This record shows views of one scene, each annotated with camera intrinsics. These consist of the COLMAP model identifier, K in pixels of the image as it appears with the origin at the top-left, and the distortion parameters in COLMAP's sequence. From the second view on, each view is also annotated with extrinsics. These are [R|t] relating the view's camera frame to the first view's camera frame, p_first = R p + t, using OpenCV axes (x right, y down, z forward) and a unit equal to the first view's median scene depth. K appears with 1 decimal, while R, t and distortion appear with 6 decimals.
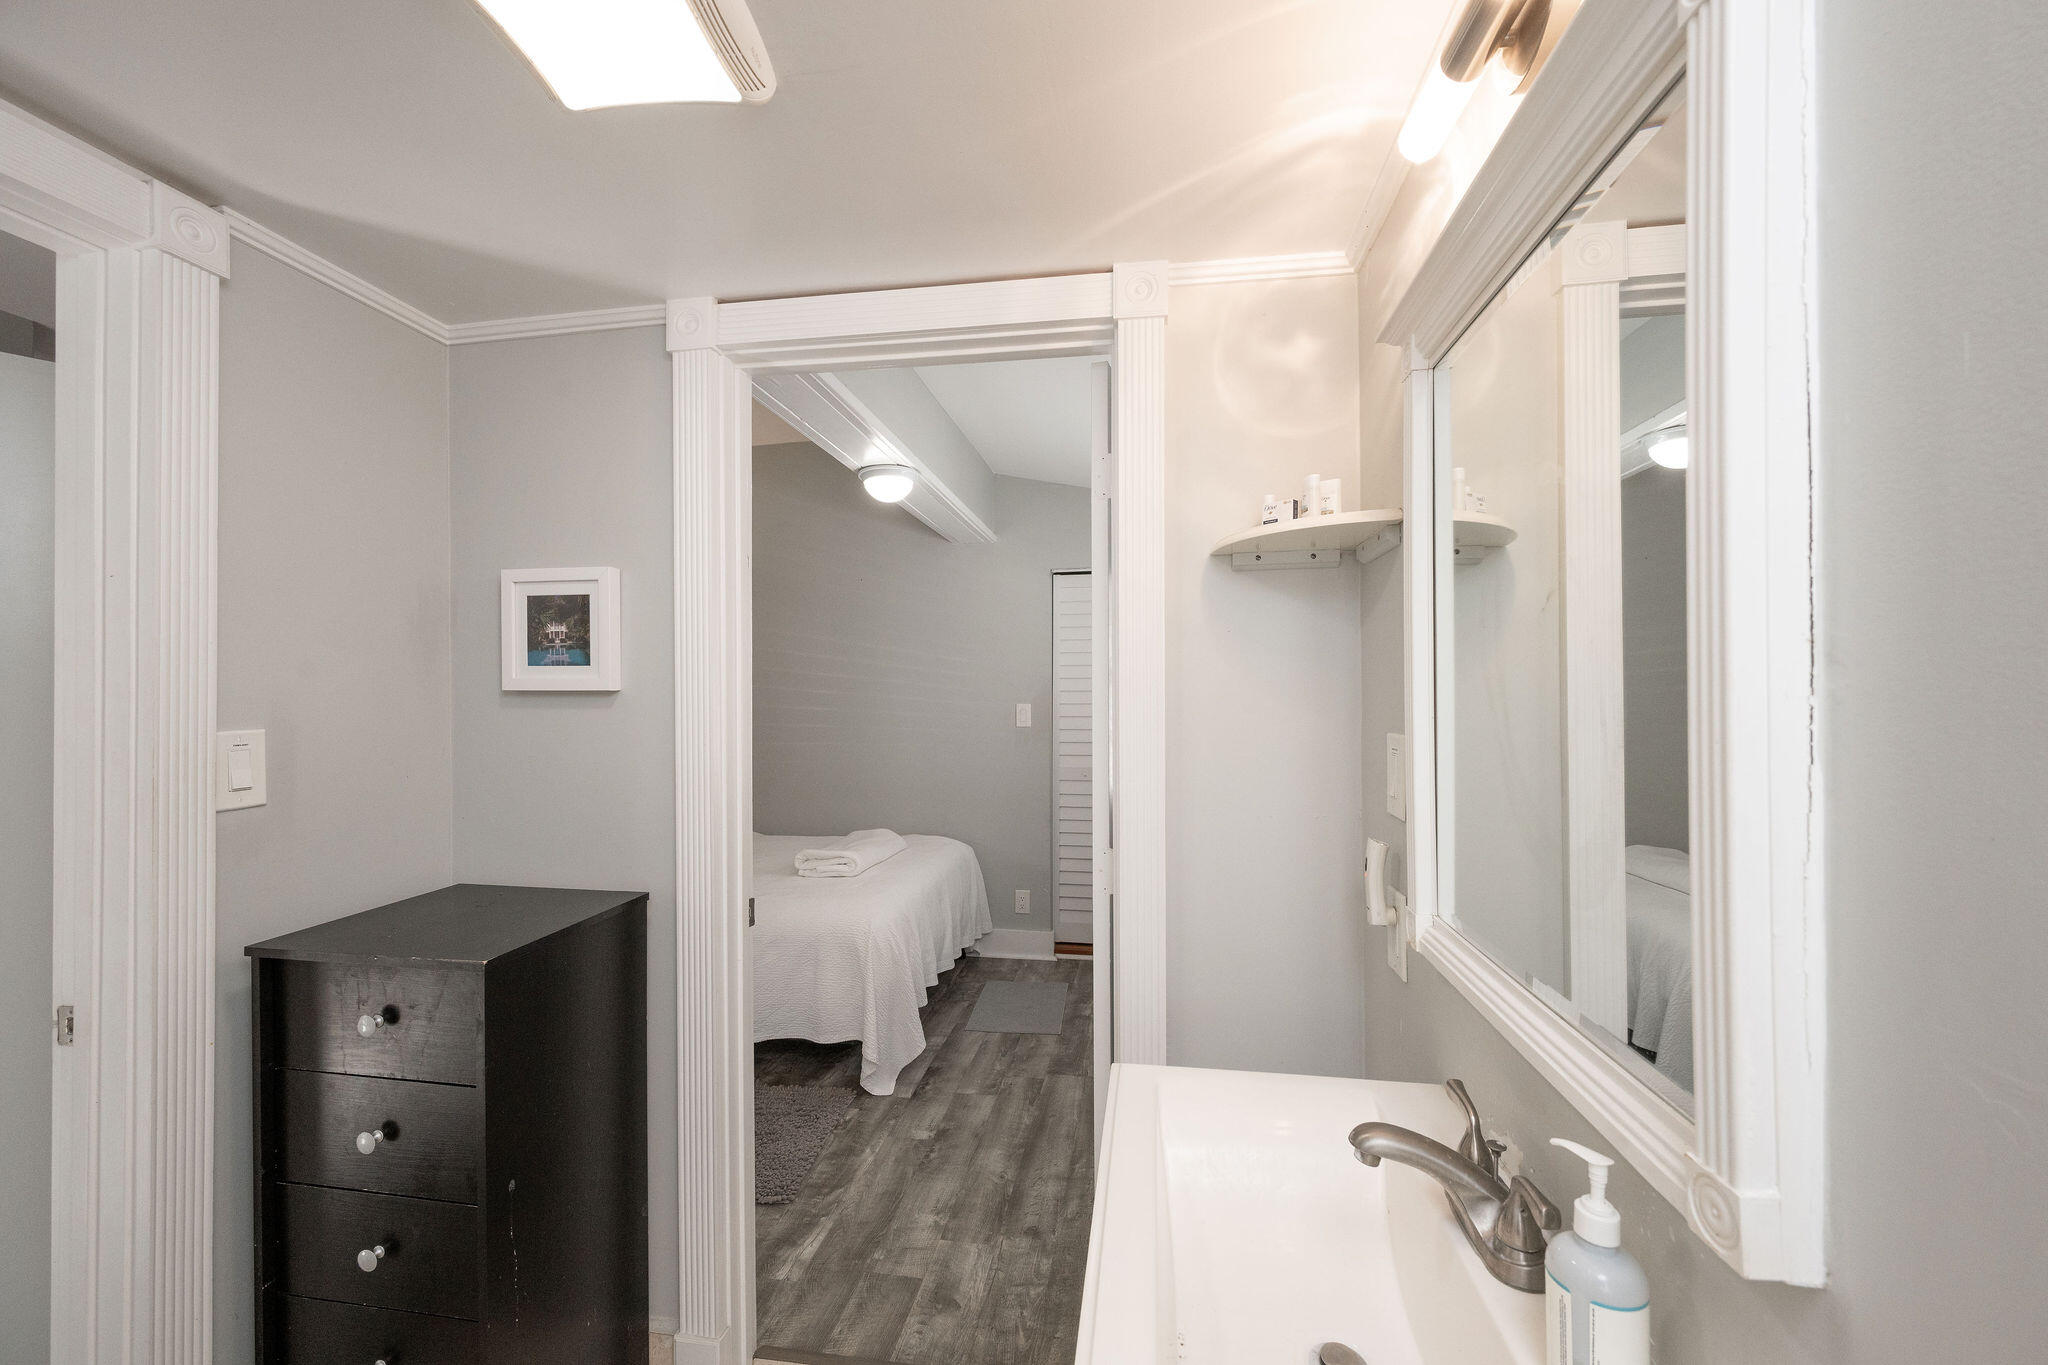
lens RADIAL K [[805.1, 0, 1020.2], [0, 805.1, 682.2], [0, 0, 1]] dist [0.000589, -0.000295]
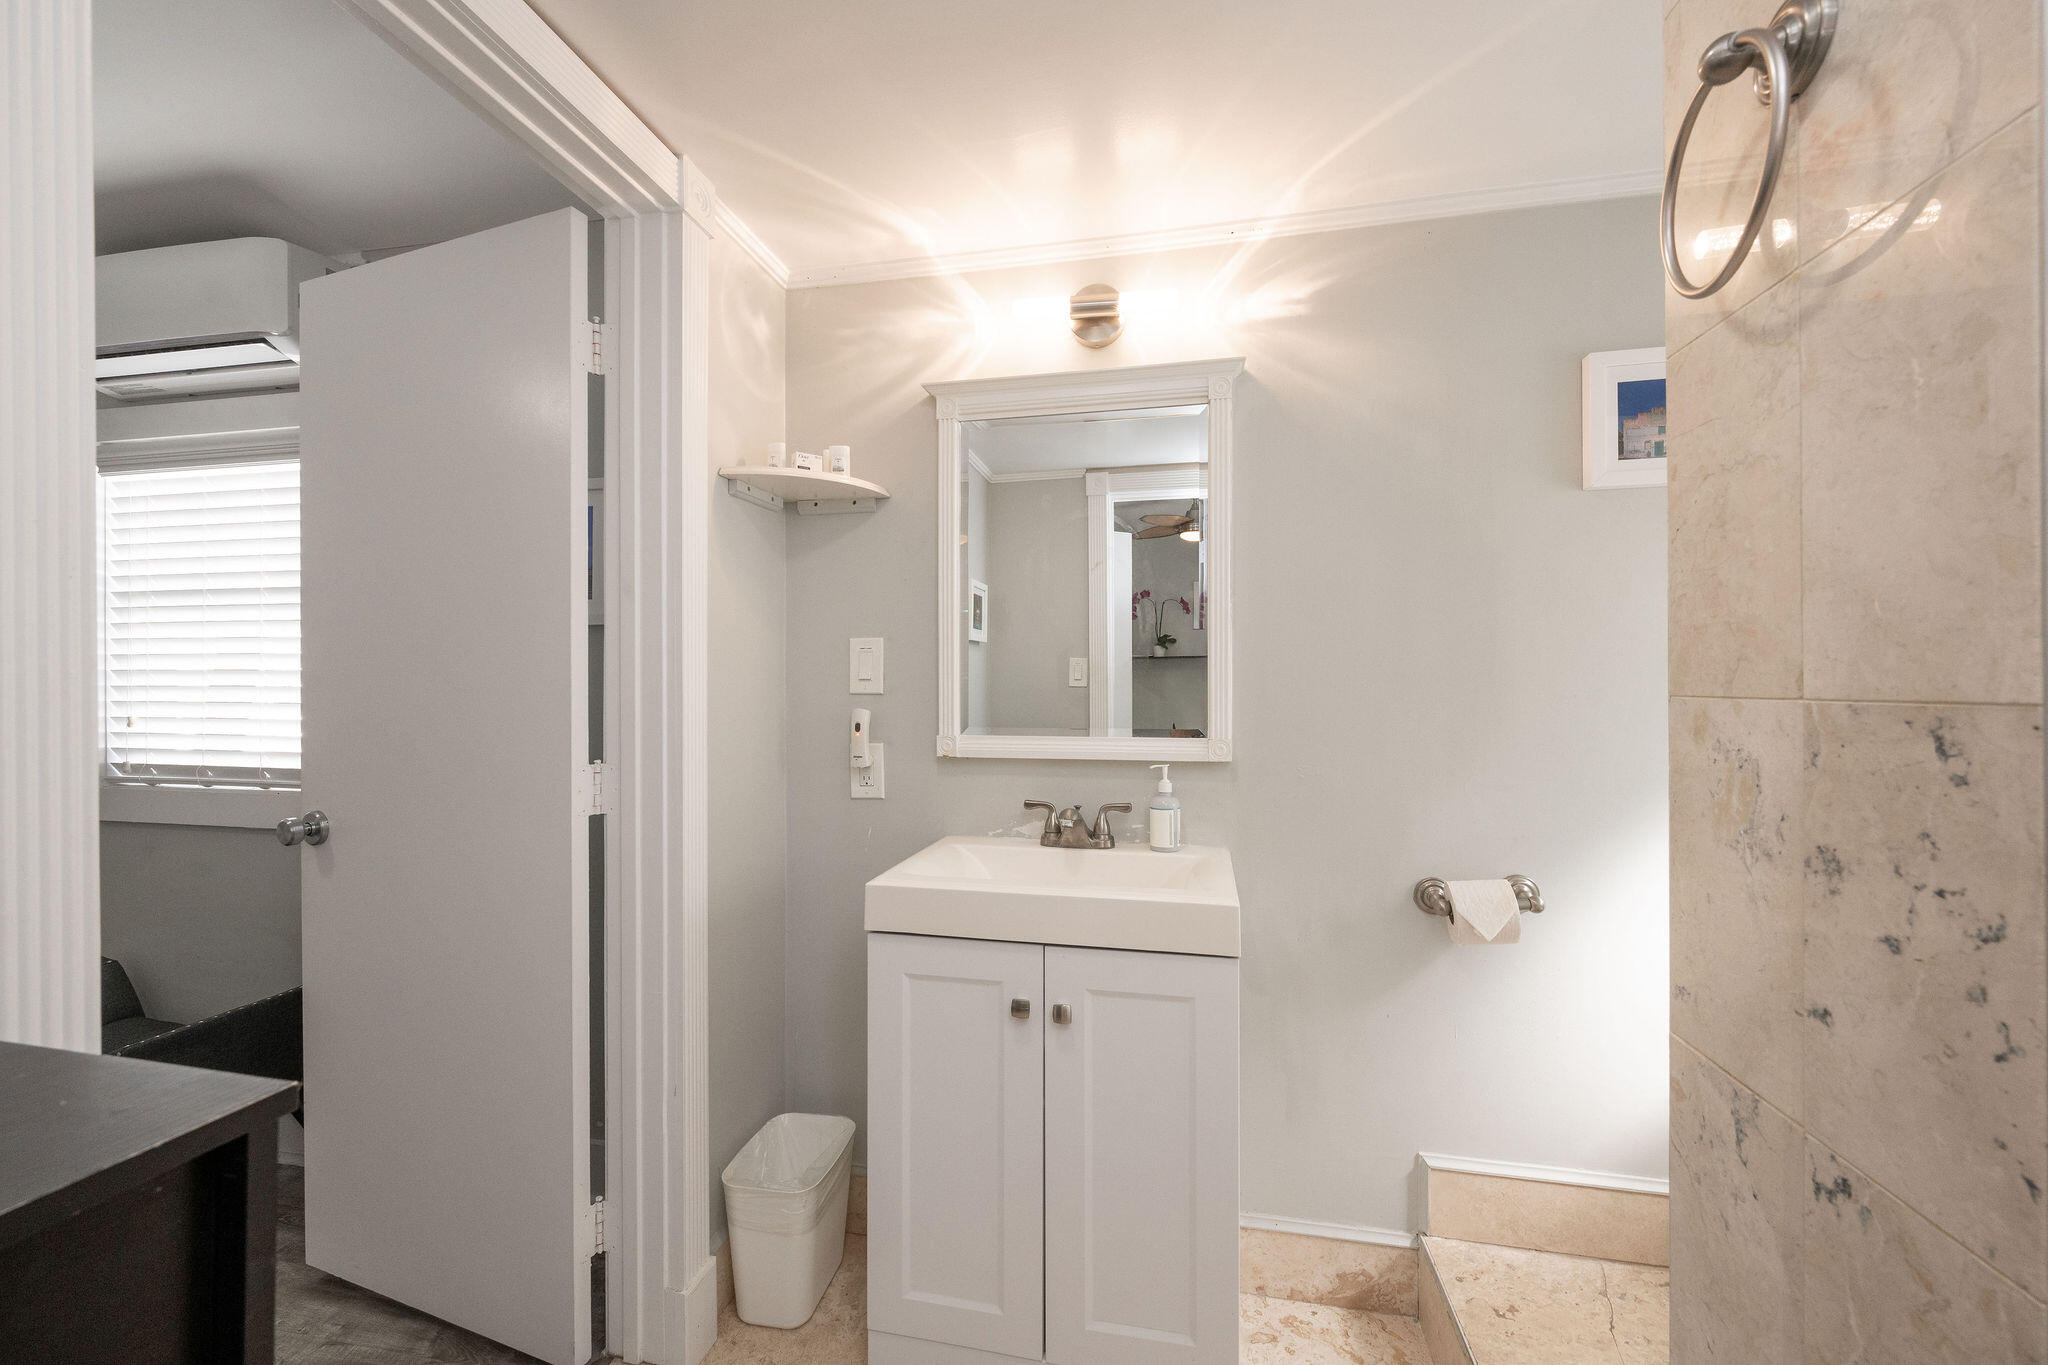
lens RADIAL K [[805.1, 0, 1026.4], [0, 805.1, 690.2], [0, 0, 1]] dist [0.000589, -0.000295]
pose [[0.041592, 0.000977, 0.999134, -0.846529], [-0.014118, 0.999900, -0.000390, 0.129410], [-0.999035, -0.014089, 0.041602, 0.537690]]
